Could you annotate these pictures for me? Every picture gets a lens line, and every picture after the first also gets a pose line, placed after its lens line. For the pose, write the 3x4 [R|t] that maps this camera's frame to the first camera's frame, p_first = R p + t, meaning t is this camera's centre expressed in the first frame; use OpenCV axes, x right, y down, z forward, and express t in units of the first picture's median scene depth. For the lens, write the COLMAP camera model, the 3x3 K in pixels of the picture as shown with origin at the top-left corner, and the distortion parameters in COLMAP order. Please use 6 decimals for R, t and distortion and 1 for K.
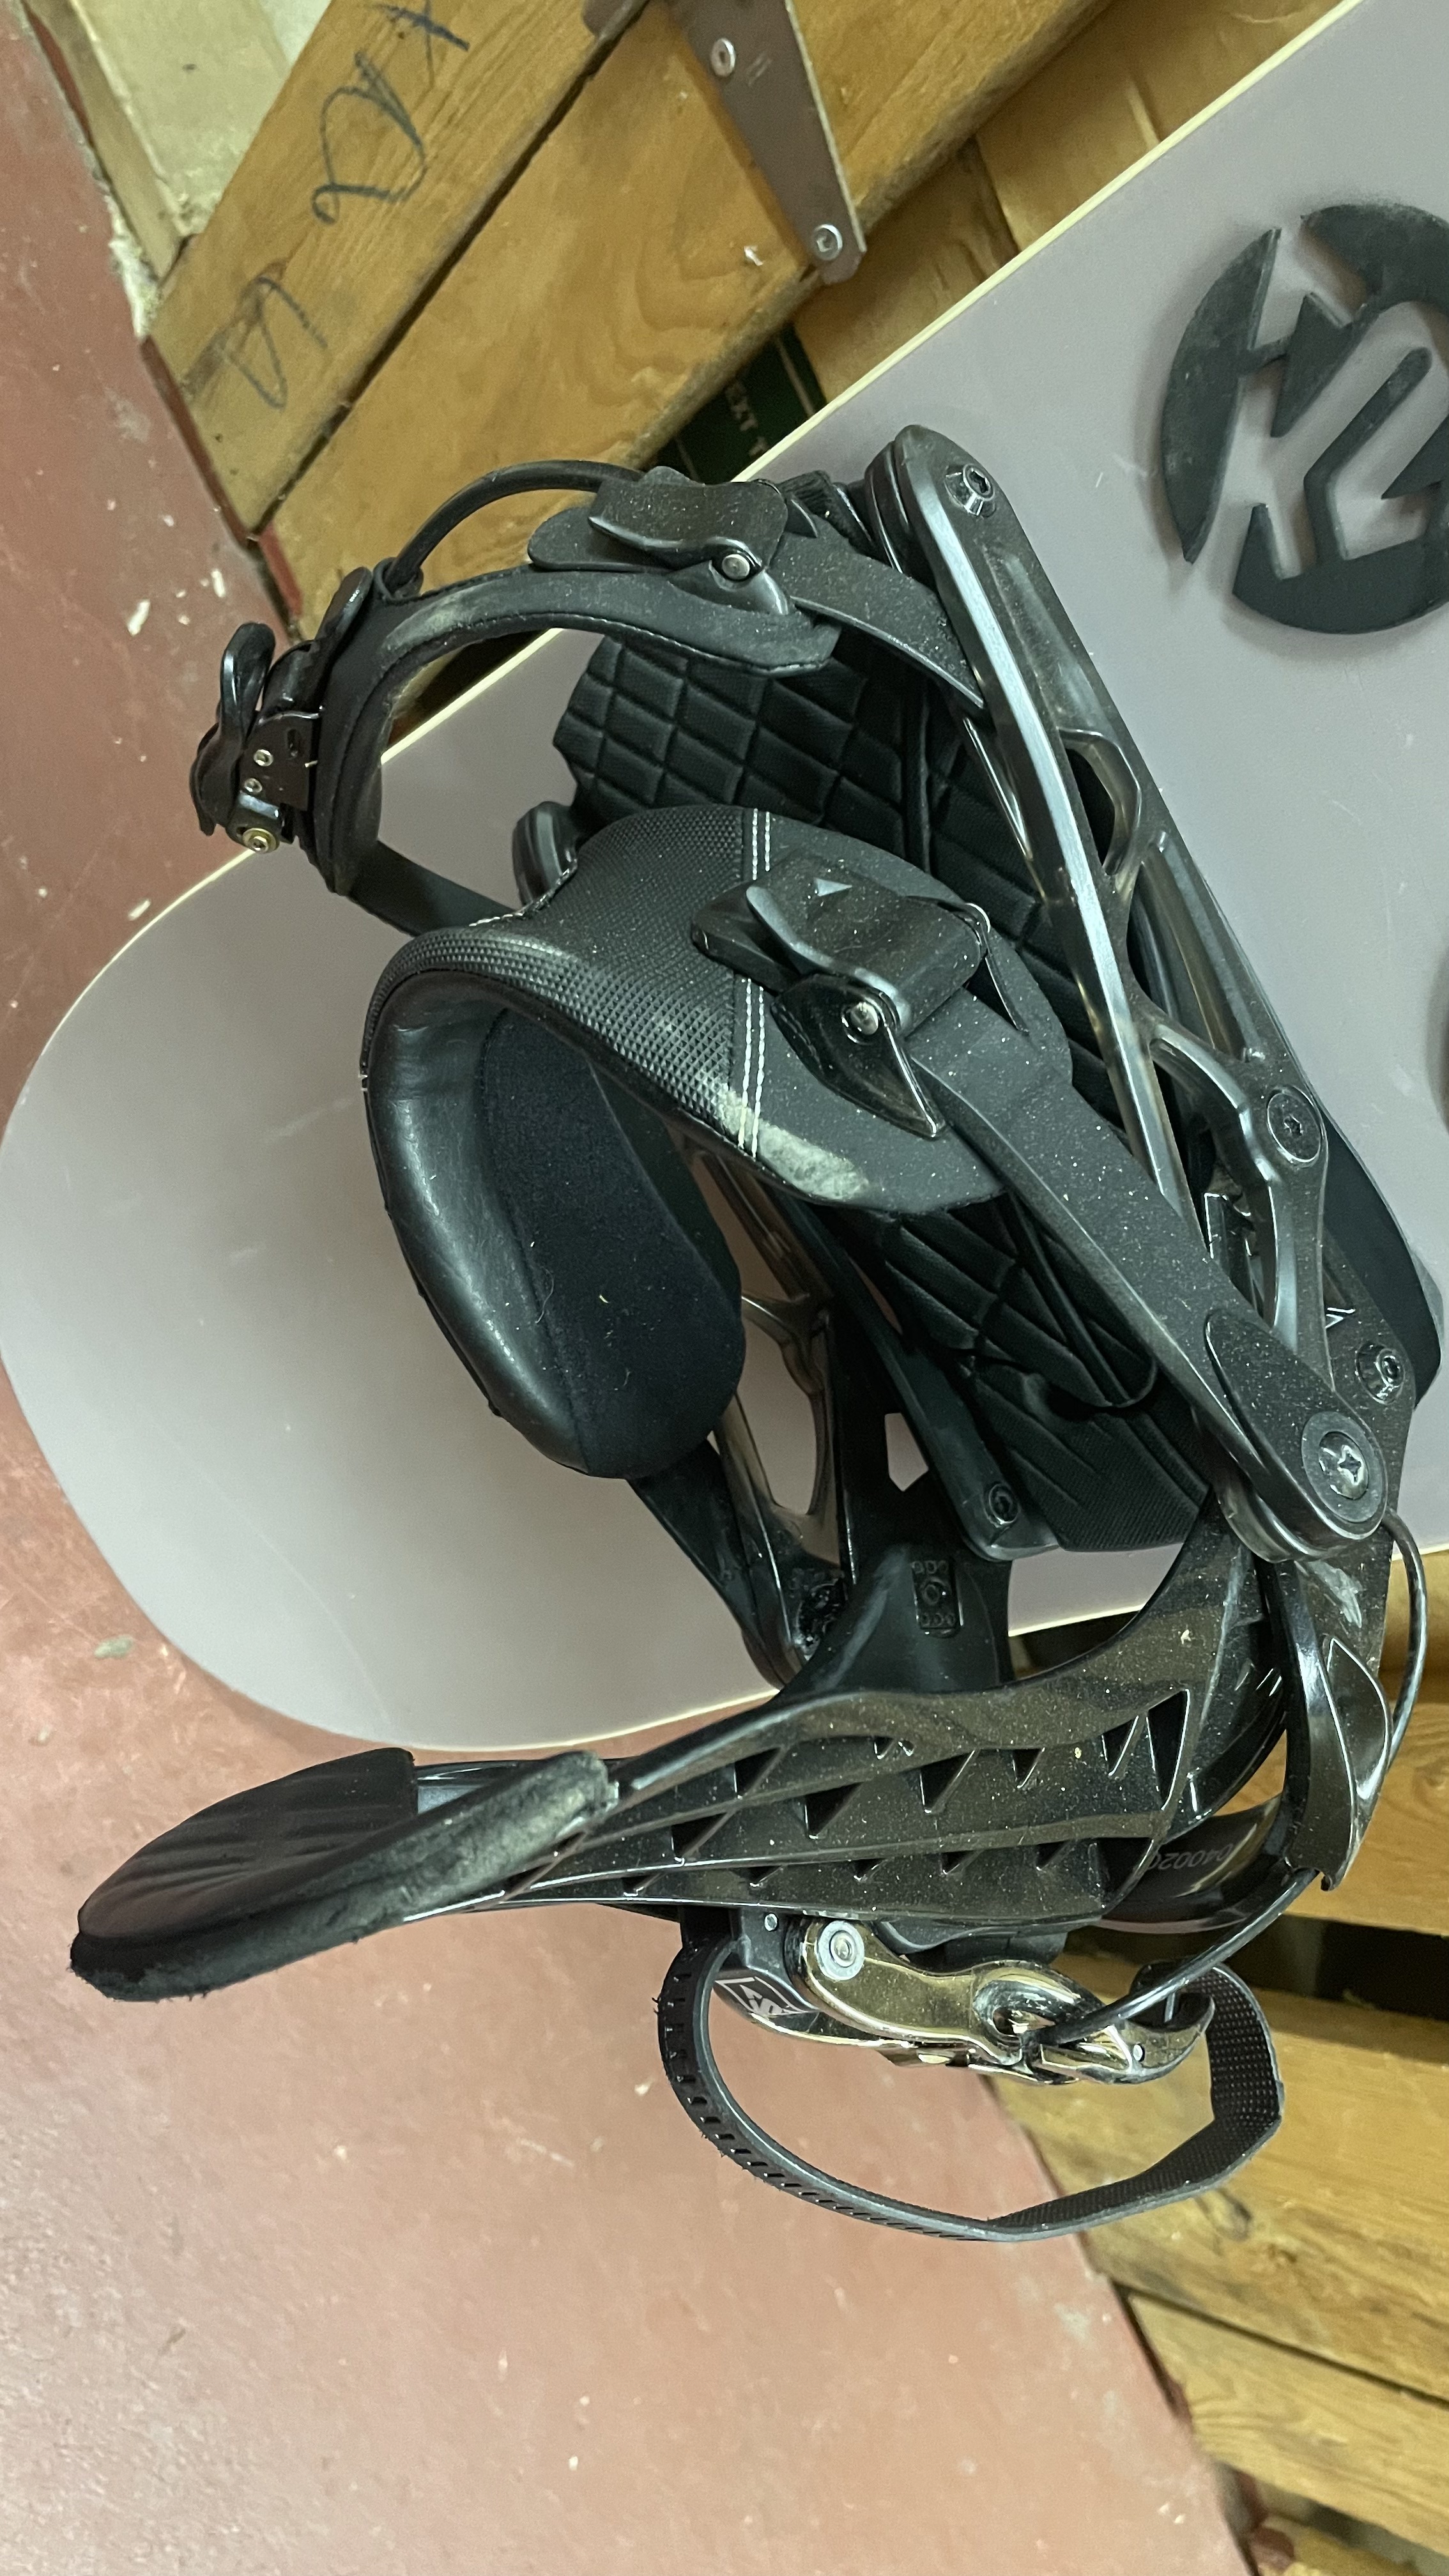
lens RADIAL K [[2010.6, 0, 727.9], [0, 2010.6, 1293.0], [0, 0, 1]] dist [0.009730, 0.000732]
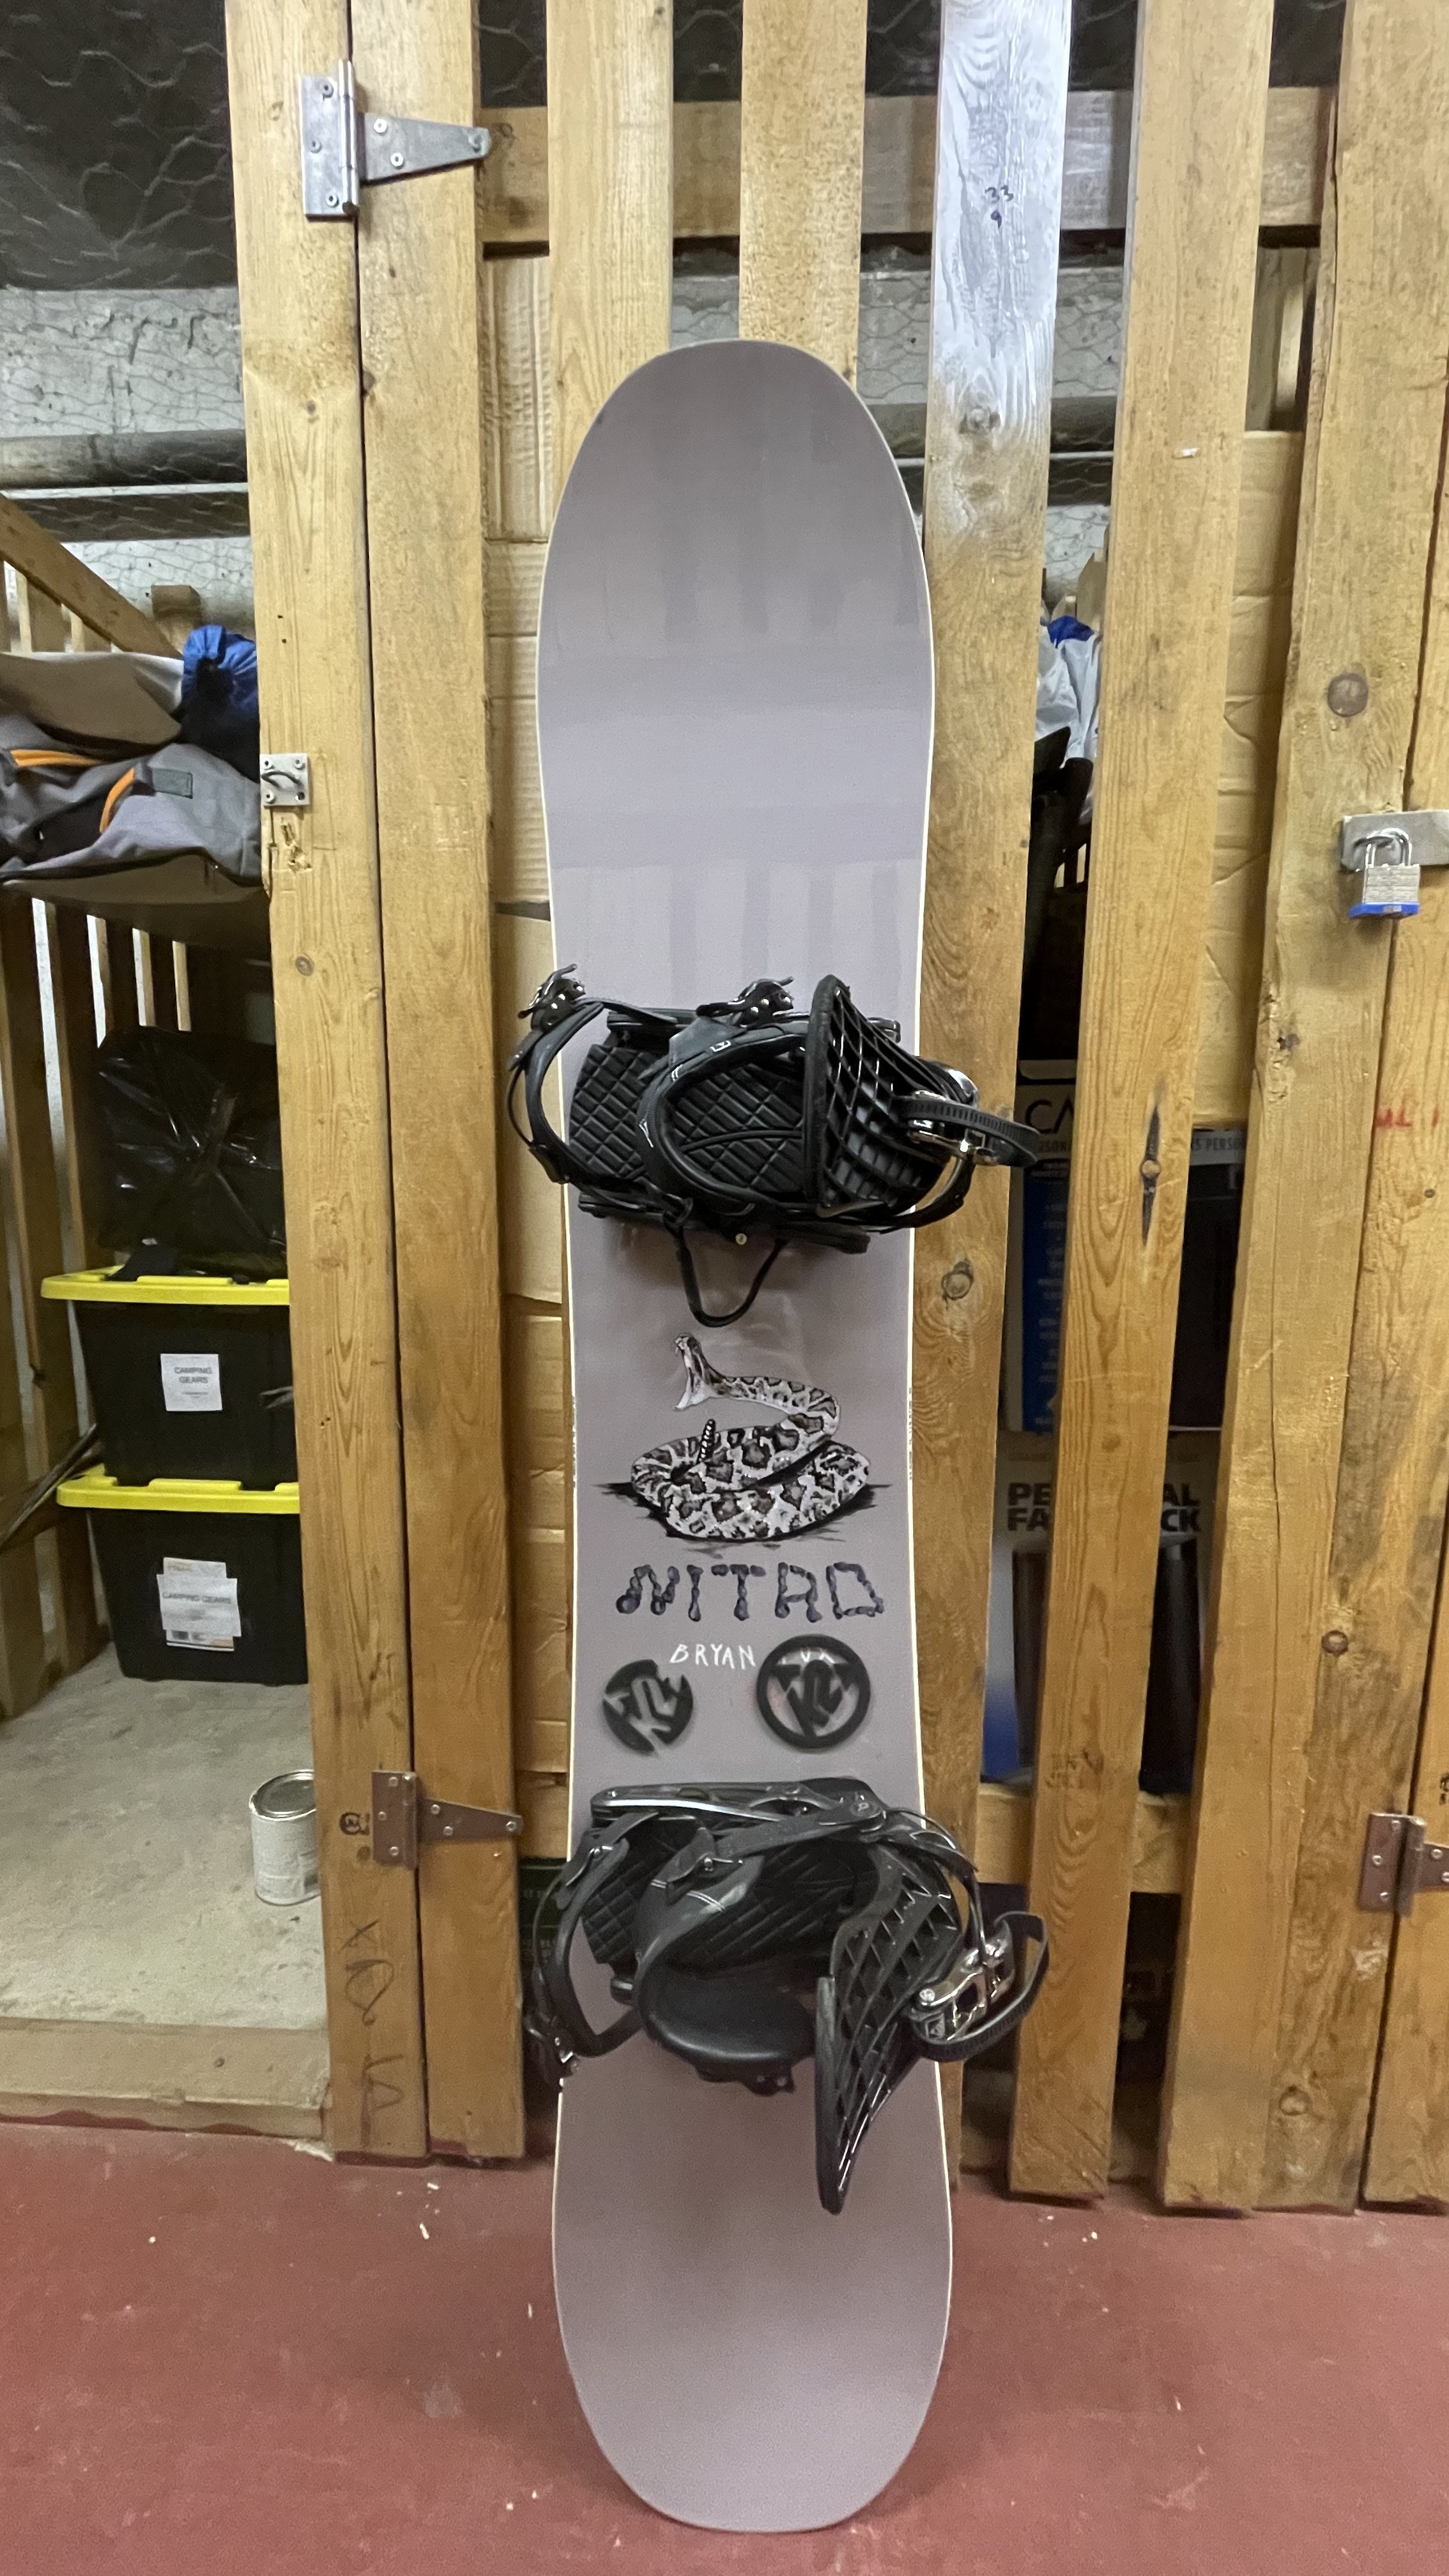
lens RADIAL K [[1045.9, 0, 729.8], [0, 1045.9, 1283.3], [0, 0, 1]] dist [-0.005932, 0.000020]
pose [[0.470699, -0.633236, 0.614374, -0.412712], [0.873237, 0.234840, -0.426975, 0.466331], [0.126096, 0.737470, 0.663504, -1.121930]]
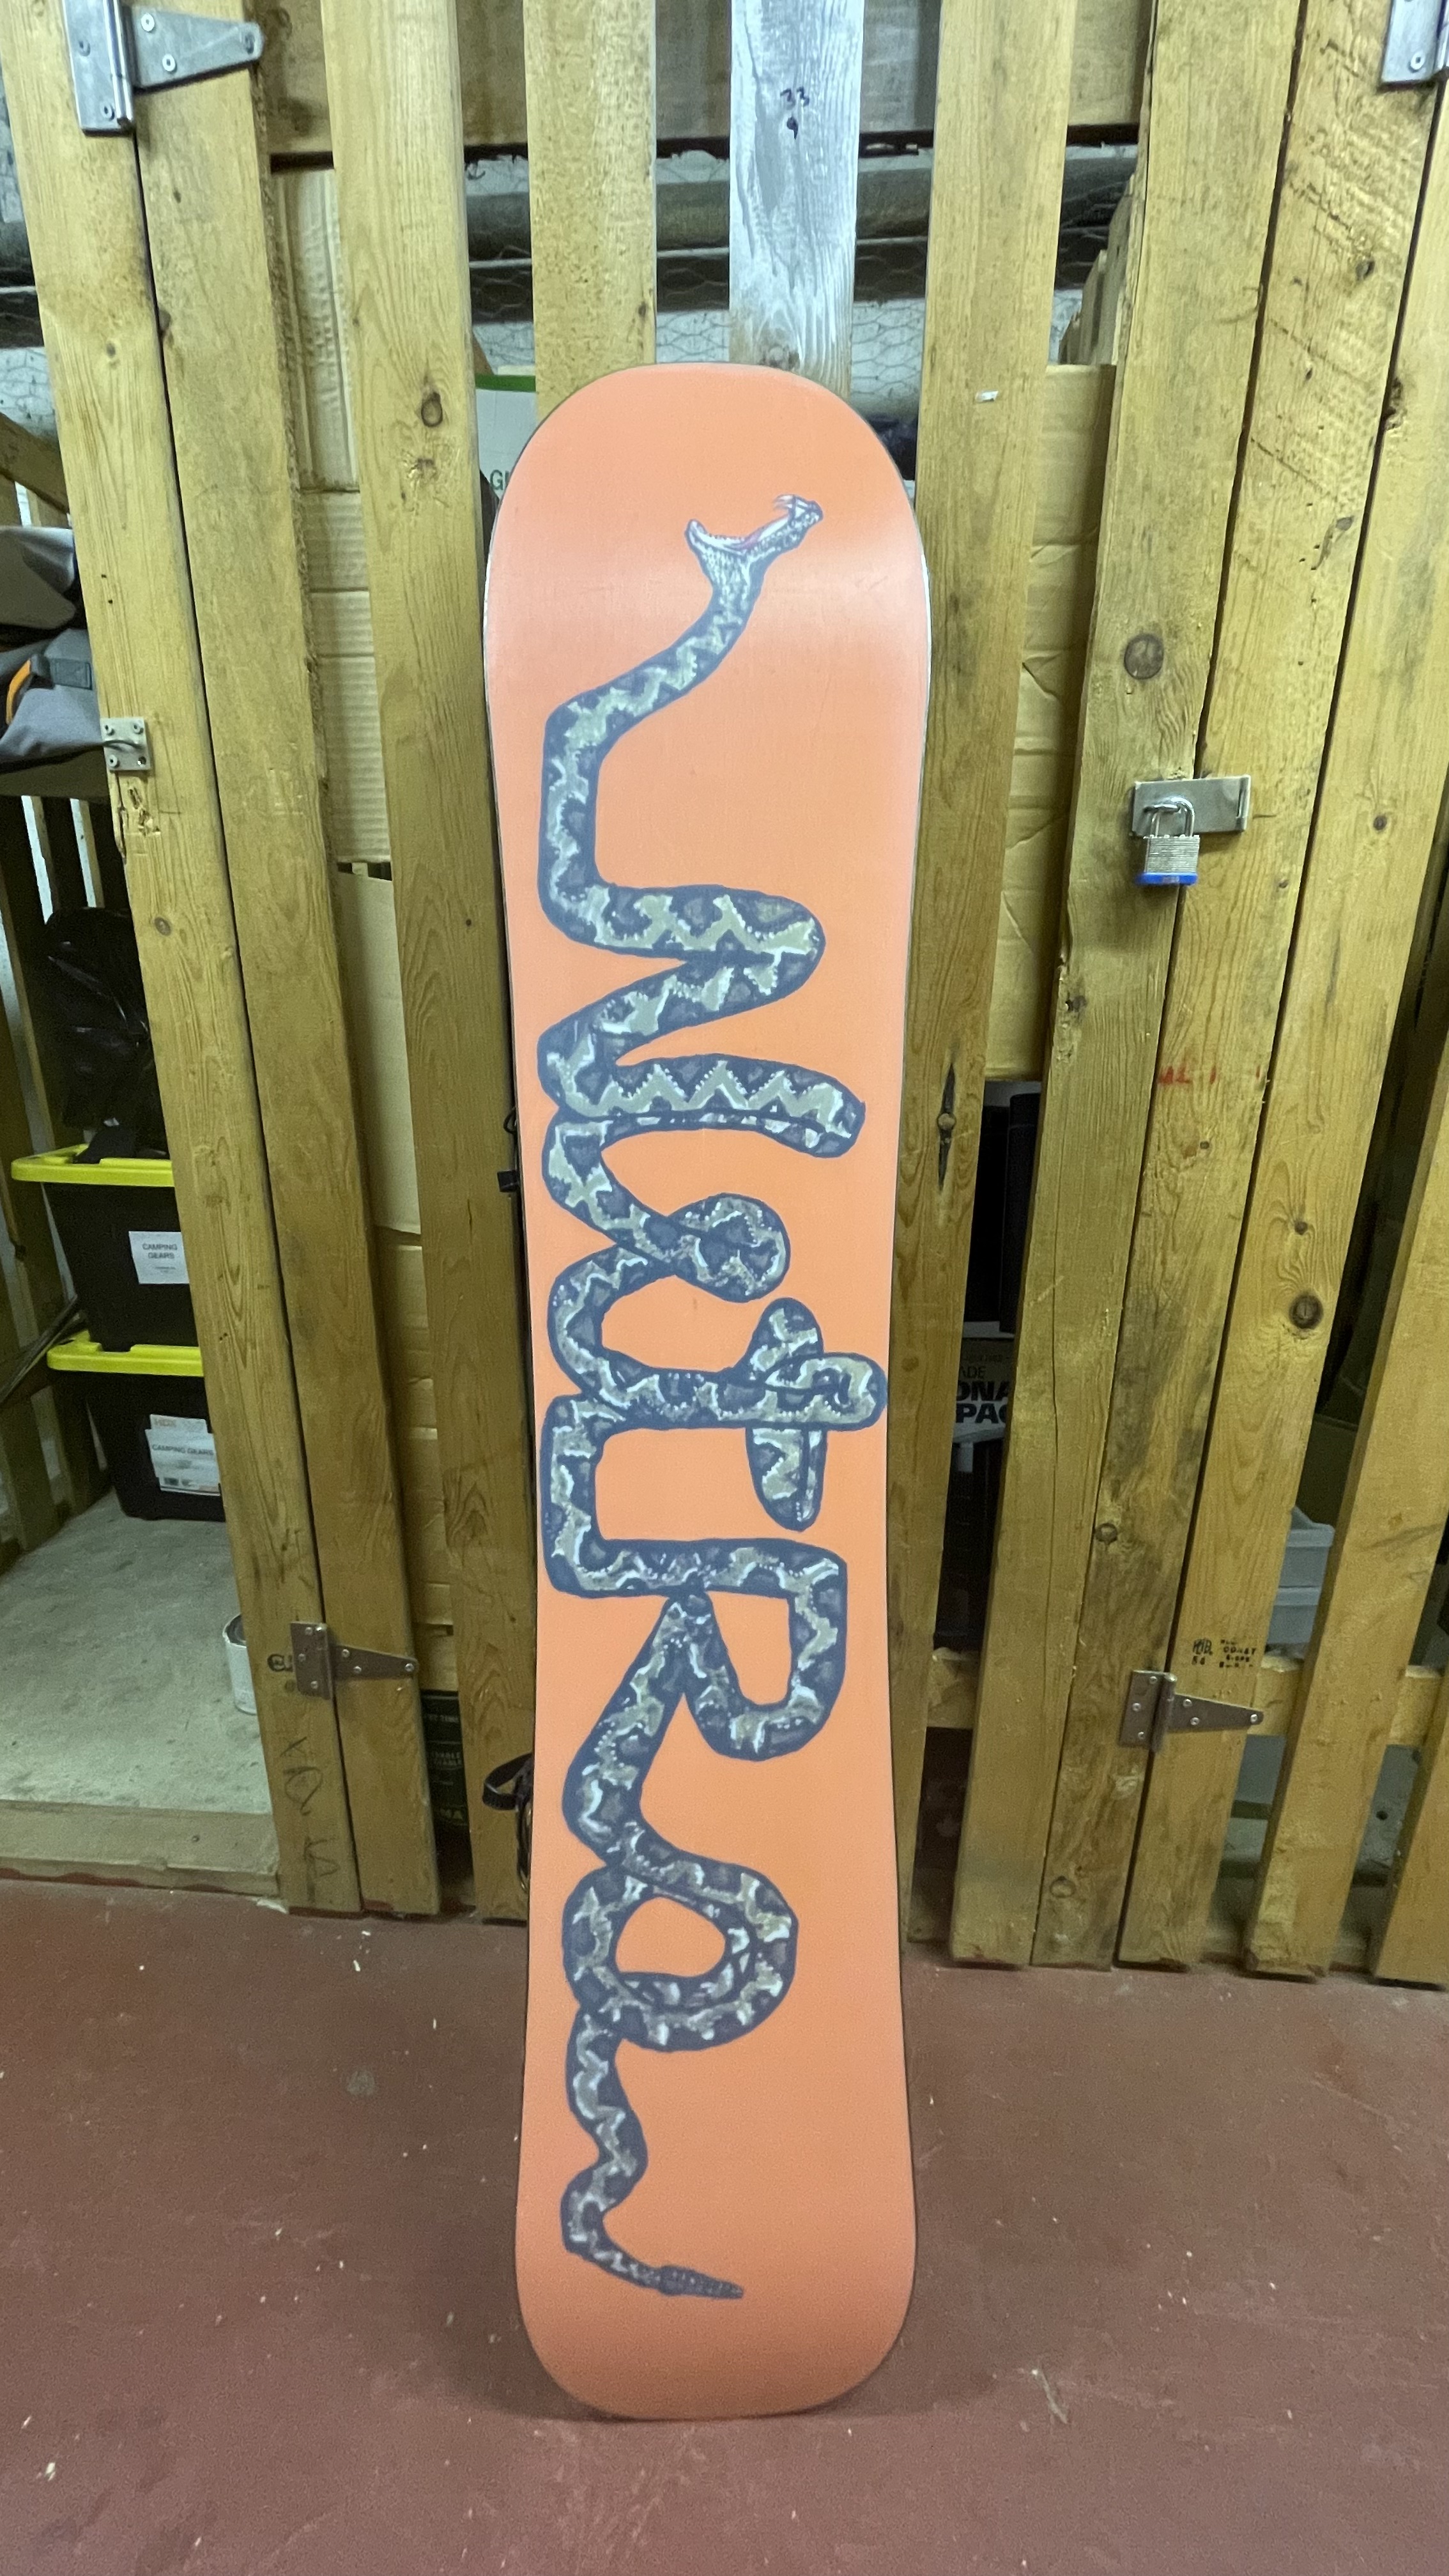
lens RADIAL K [[1045.9, 0, 727.4], [0, 1045.9, 1287.0], [0, 0, 1]] dist [-0.005932, 0.000020]
pose [[0.486522, -0.724009, 0.488986, -0.162933], [0.862293, 0.307907, -0.402050, 0.913368], [0.140526, 0.617256, 0.774111, -1.430617]]
